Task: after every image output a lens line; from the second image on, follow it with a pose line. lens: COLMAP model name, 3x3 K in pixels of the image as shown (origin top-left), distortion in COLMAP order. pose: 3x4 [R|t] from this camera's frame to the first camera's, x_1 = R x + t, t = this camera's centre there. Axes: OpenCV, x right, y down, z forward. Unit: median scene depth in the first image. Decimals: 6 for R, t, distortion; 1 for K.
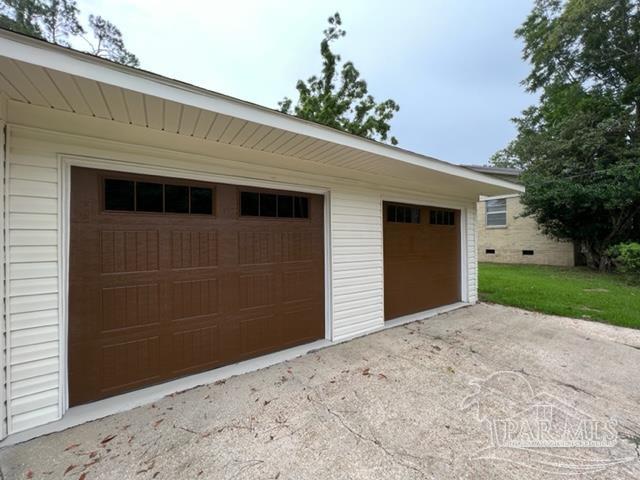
lens RADIAL K [[255.7, 0, 319.9], [0, 255.7, 243.8], [0, 0, 1]] dist [-0.001163, -0.000188]
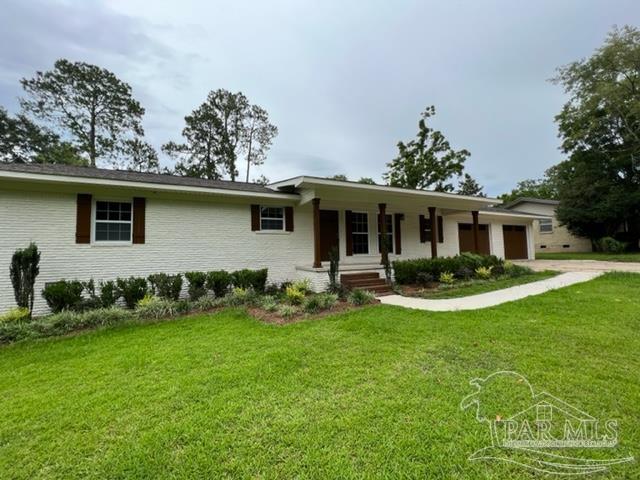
lens RADIAL K [[255.7, 0, 322.4], [0, 255.7, 244.9], [0, 0, 1]] dist [-0.001163, -0.000188]
pose [[0.989221, -0.021547, -0.144833, -0.368268], [0.014505, 0.998668, -0.049507, 0.052949], [0.145707, 0.046872, 0.988217, -0.608797]]
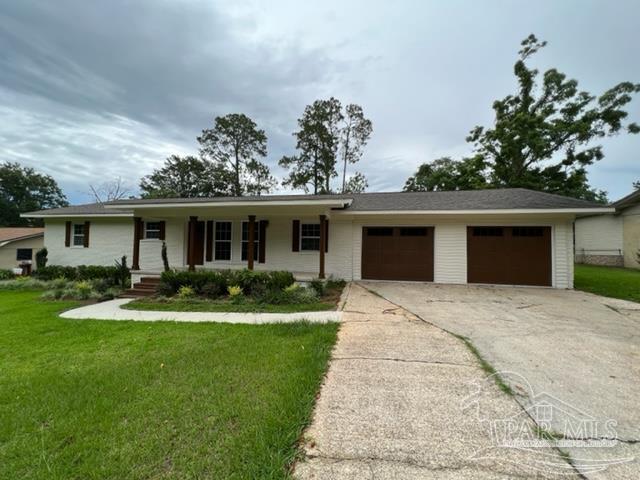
lens RADIAL K [[255.7, 0, 319.1], [0, 255.7, 246.4], [0, 0, 1]] dist [-0.001163, -0.000188]
pose [[0.698736, 0.016253, -0.715195, 0.202687], [-0.030682, 0.999503, -0.007262, 0.012853], [0.714722, 0.027018, 0.698887, -0.316057]]
